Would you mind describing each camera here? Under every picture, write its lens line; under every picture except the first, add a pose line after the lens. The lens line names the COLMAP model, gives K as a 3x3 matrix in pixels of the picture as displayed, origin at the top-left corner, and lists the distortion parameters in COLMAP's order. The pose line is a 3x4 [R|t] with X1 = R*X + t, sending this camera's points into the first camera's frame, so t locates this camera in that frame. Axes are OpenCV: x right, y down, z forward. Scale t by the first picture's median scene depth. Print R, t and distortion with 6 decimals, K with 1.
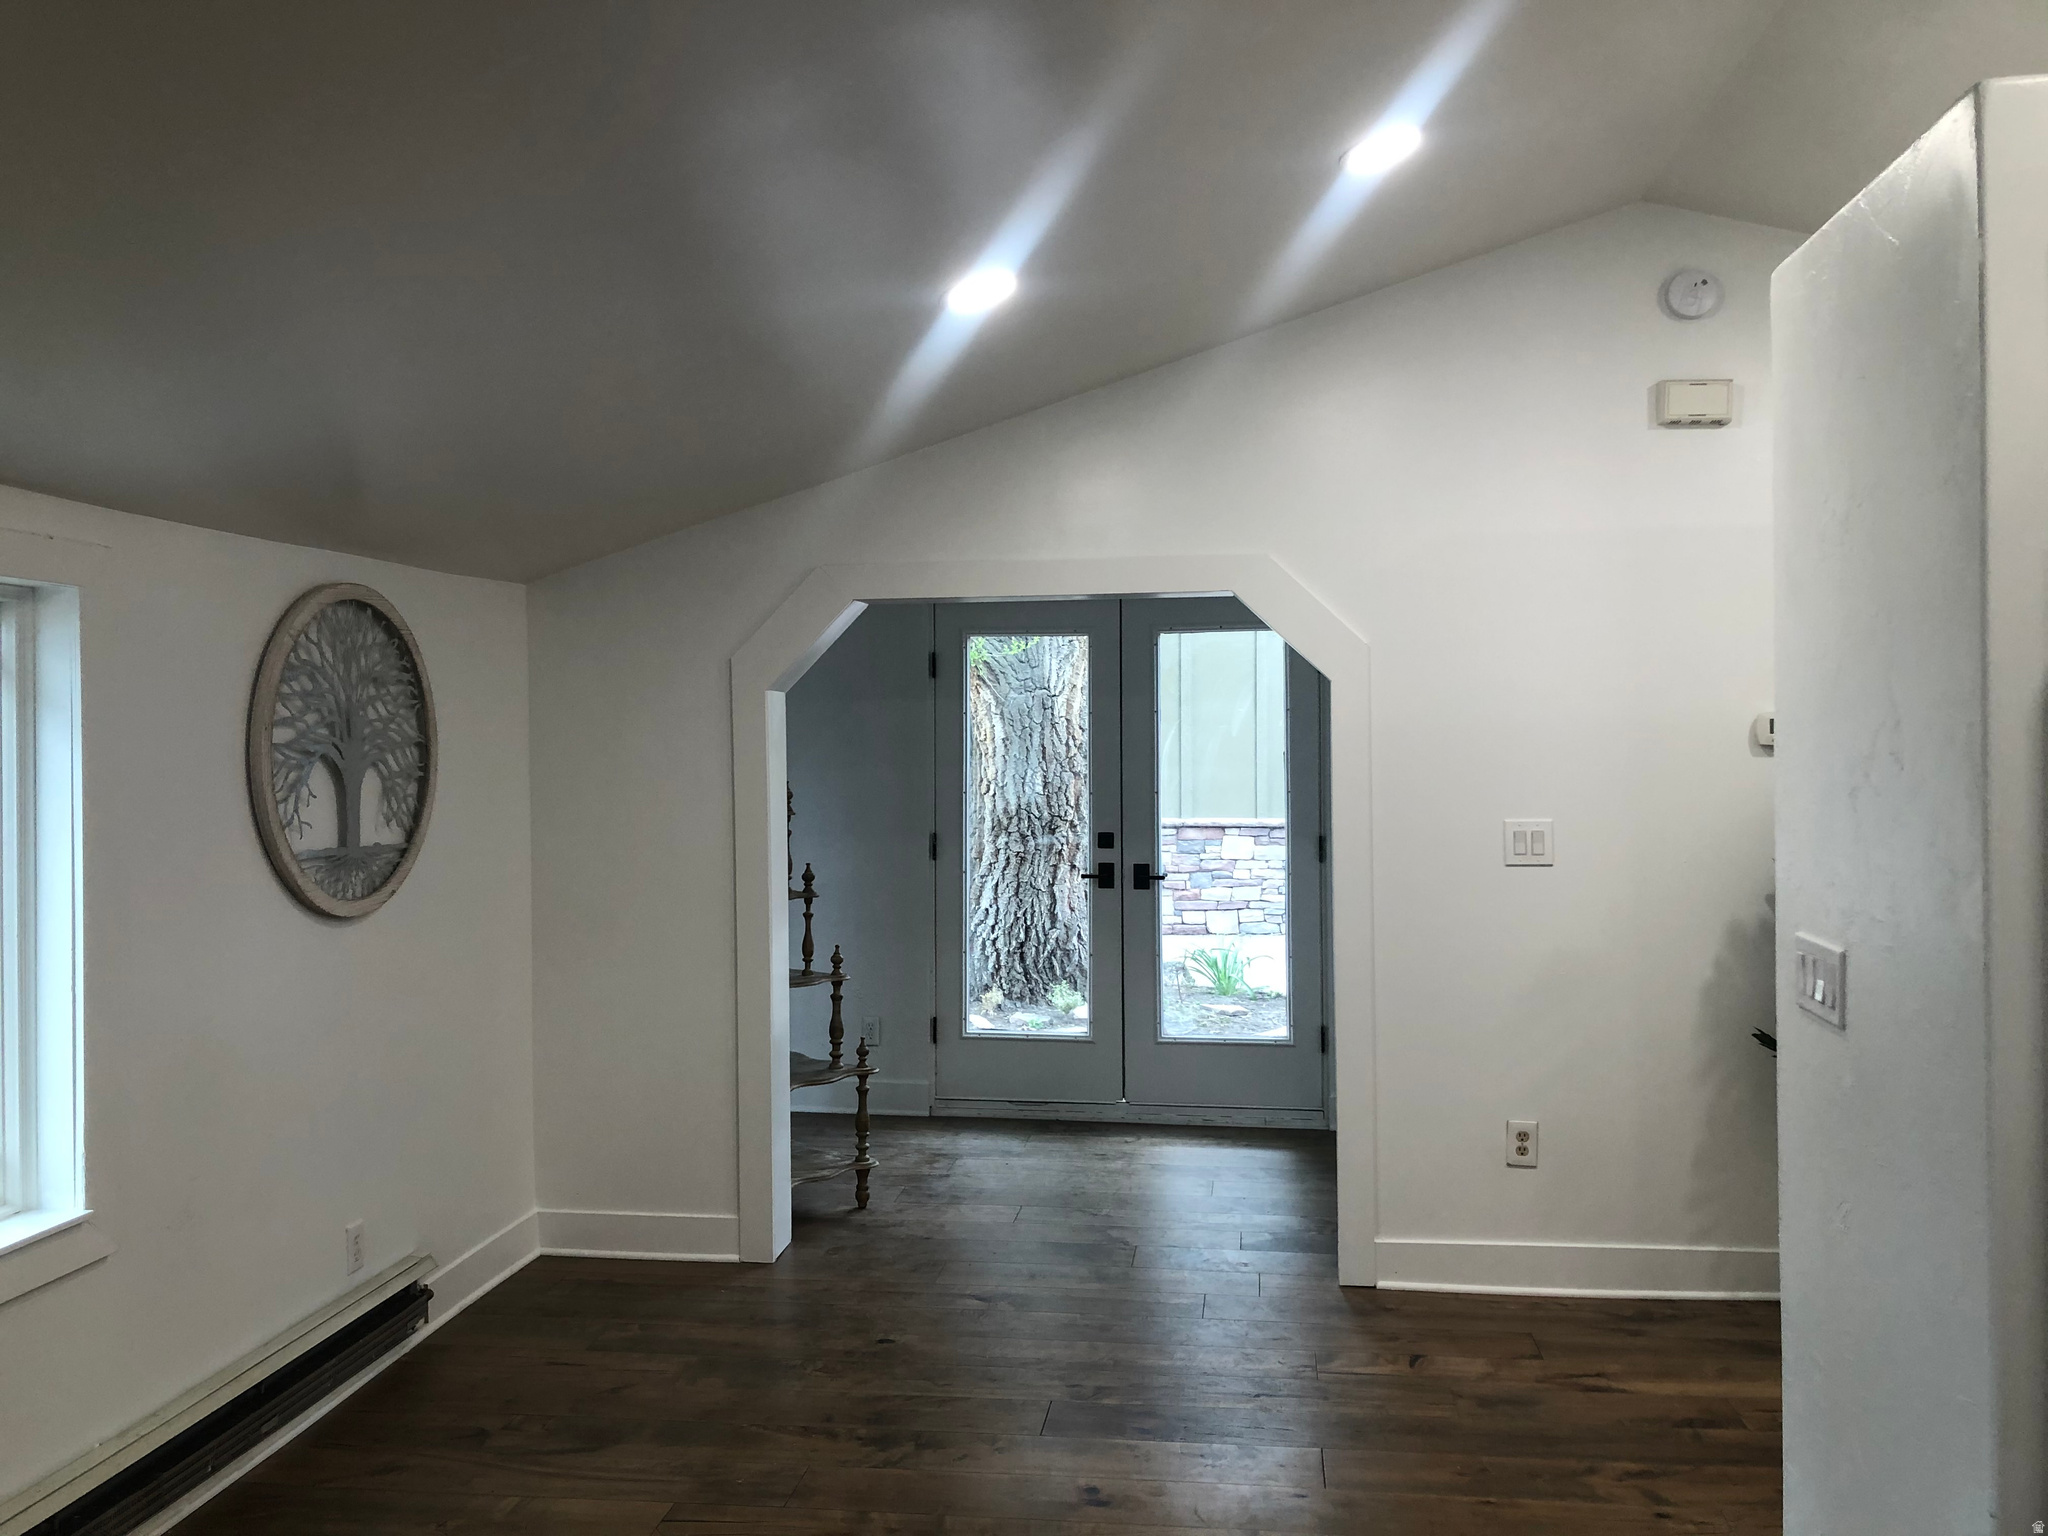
lens RADIAL K [[1692.7, 0, 1018.8], [0, 1692.7, 732.4], [0, 0, 1]] dist [0.050575, -0.054012]
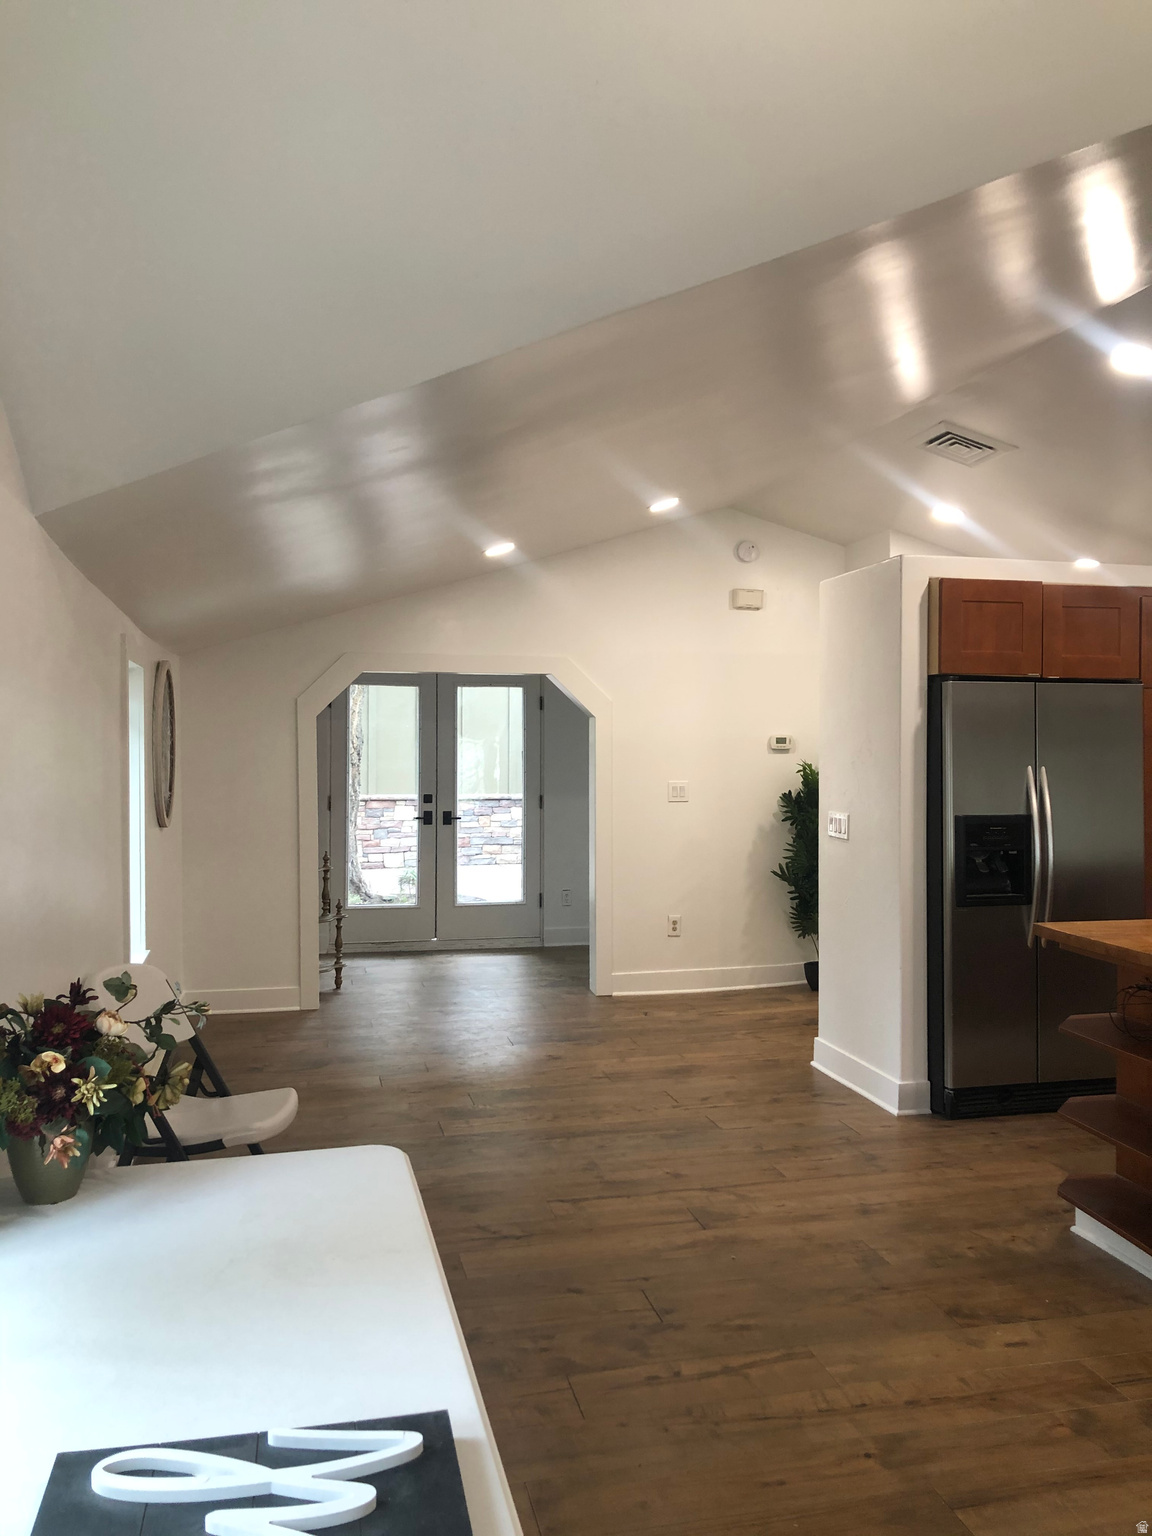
lens RADIAL K [[1269.5, 0, 581.6], [0, 1269.5, 759.7], [0, 0, 1]] dist [0.050575, -0.054012]
pose [[0.933119, 0.004223, 0.359544, -0.298753], [-0.009266, 0.999881, 0.012305, 0.002714], [-0.359450, -0.014814, 0.933047, -0.362561]]
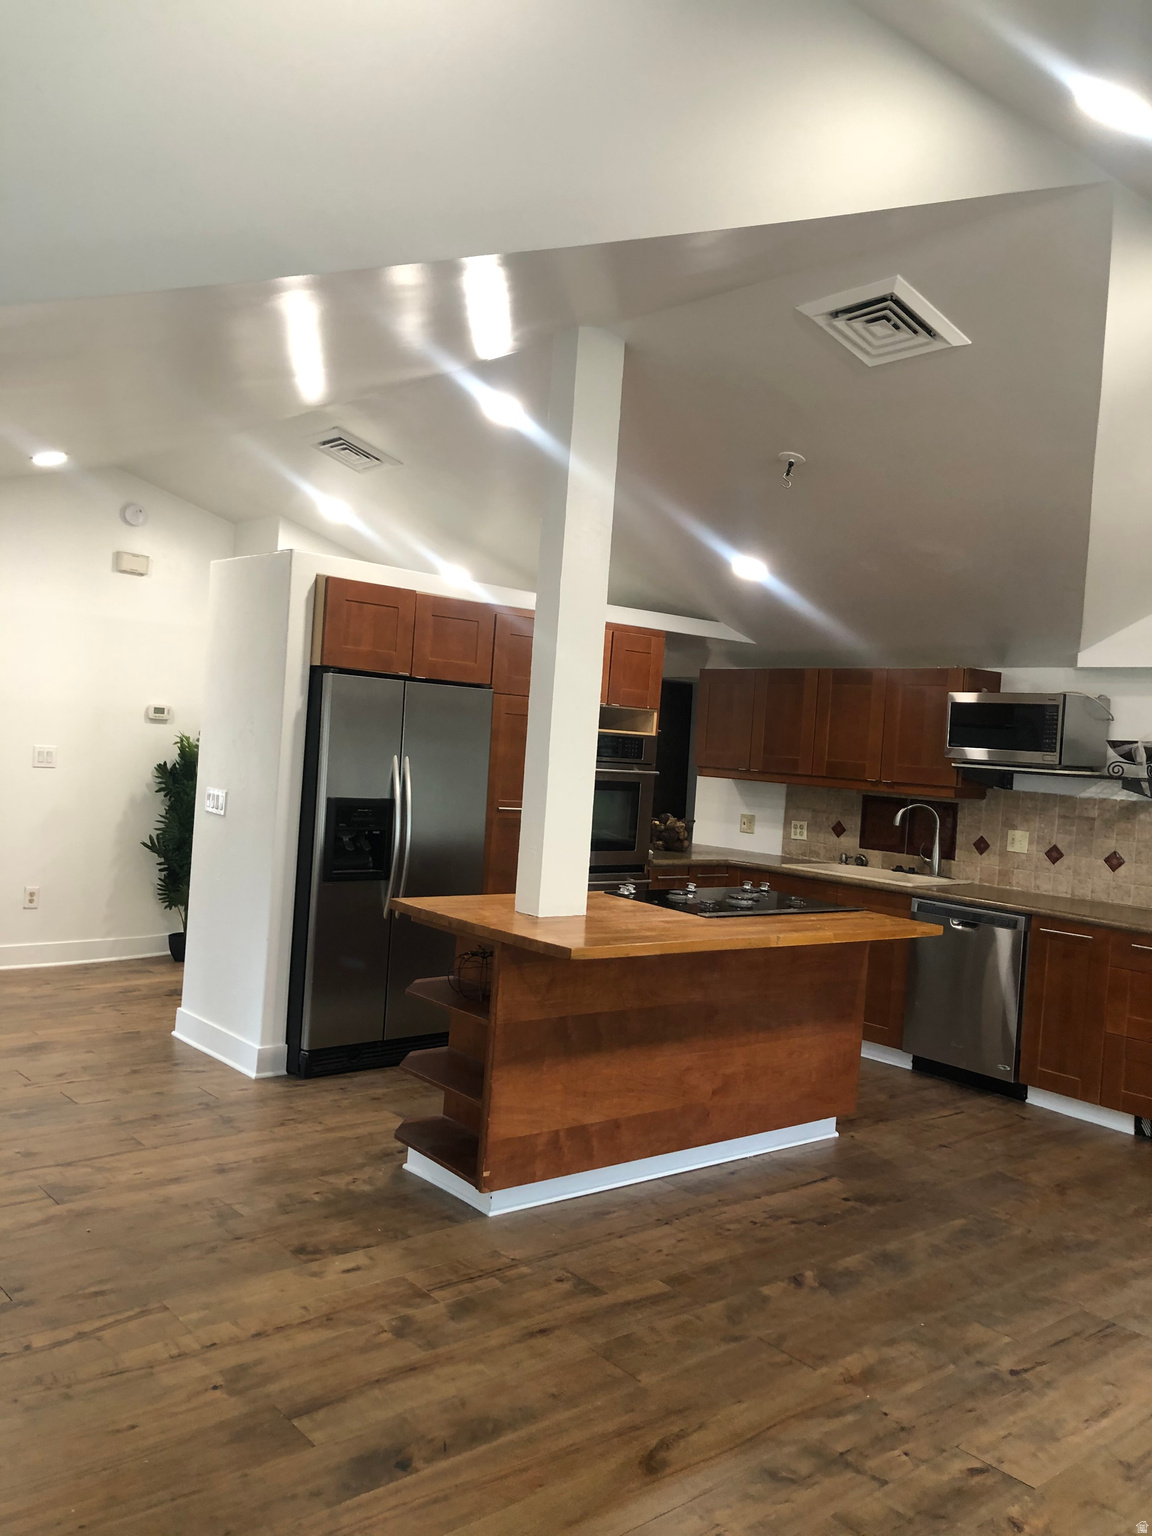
lens RADIAL K [[1269.5, 0, 559.0], [0, 1269.5, 753.9], [0, 0, 1]] dist [0.050575, -0.054012]
pose [[0.669561, 0.040270, 0.741665, -0.325431], [-0.075942, 0.997008, 0.014425, -0.007821], [-0.738865, -0.065982, 0.670615, -0.390644]]
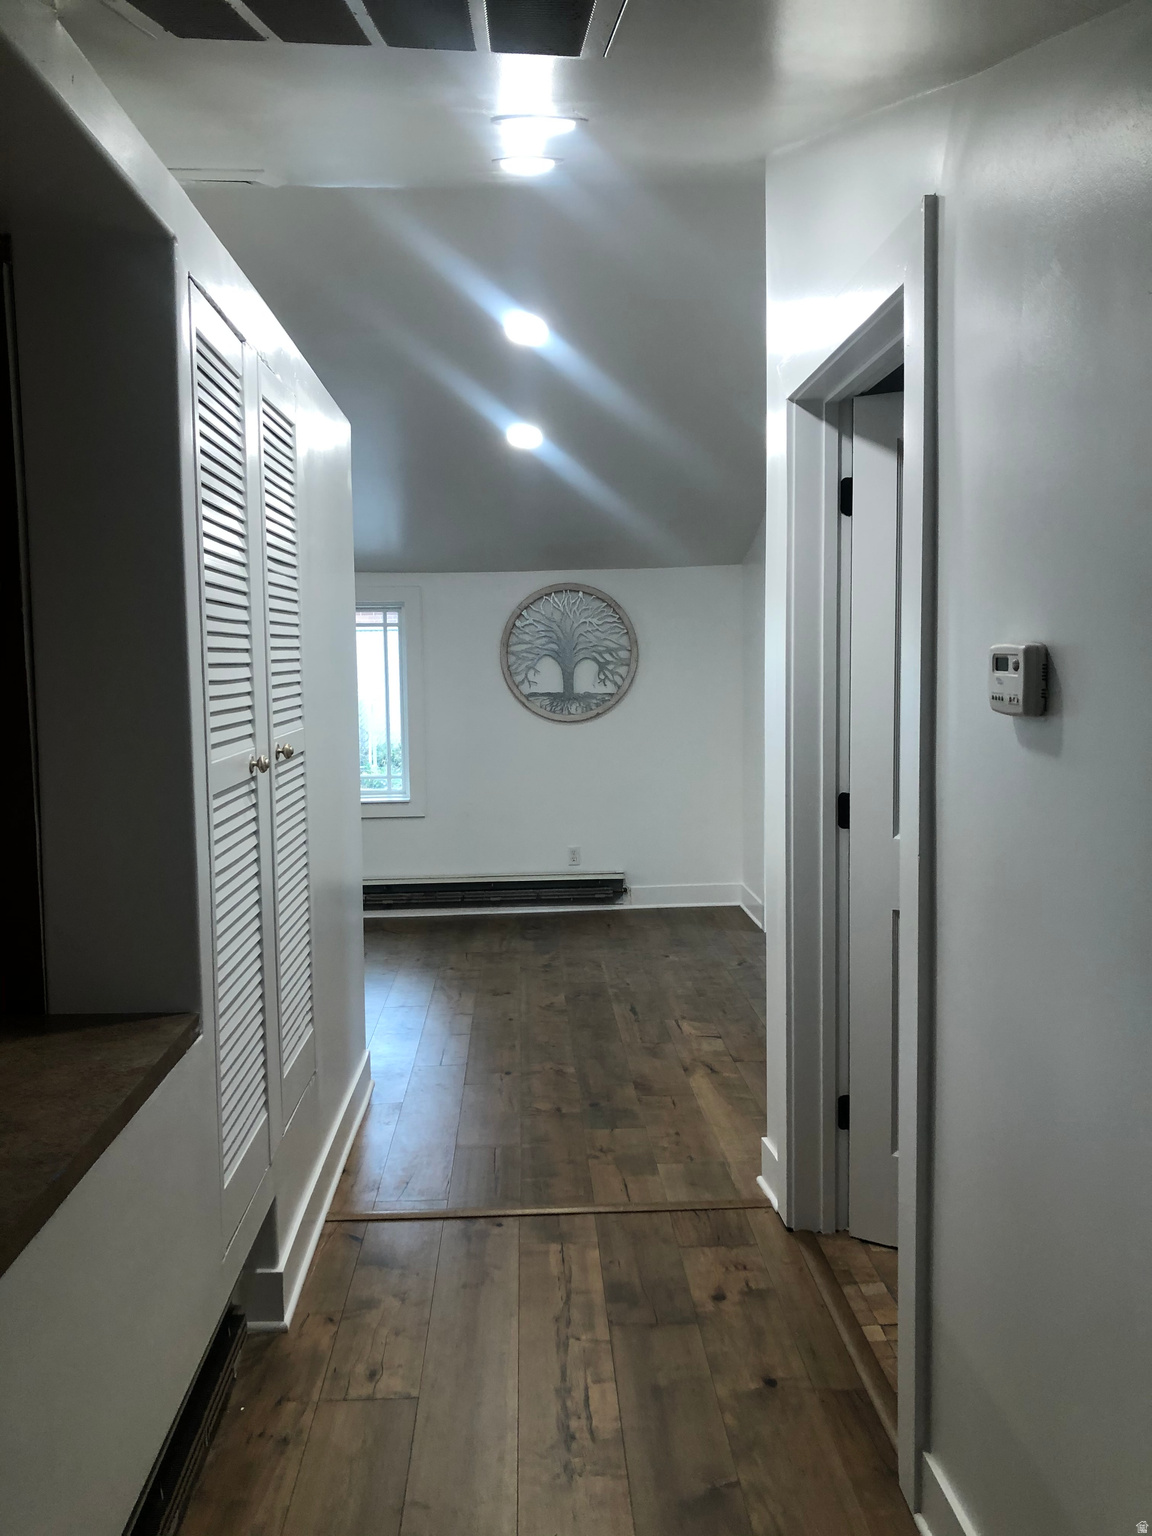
lens RADIAL K [[1269.5, 0, 569.9], [0, 1269.5, 763.4], [0, 0, 1]] dist [0.050575, -0.054012]
pose [[0.167041, 0.103895, -0.980461, 0.877021], [0.024262, 0.993698, 0.109431, -0.019170], [0.985651, -0.042068, 0.163468, 0.429150]]
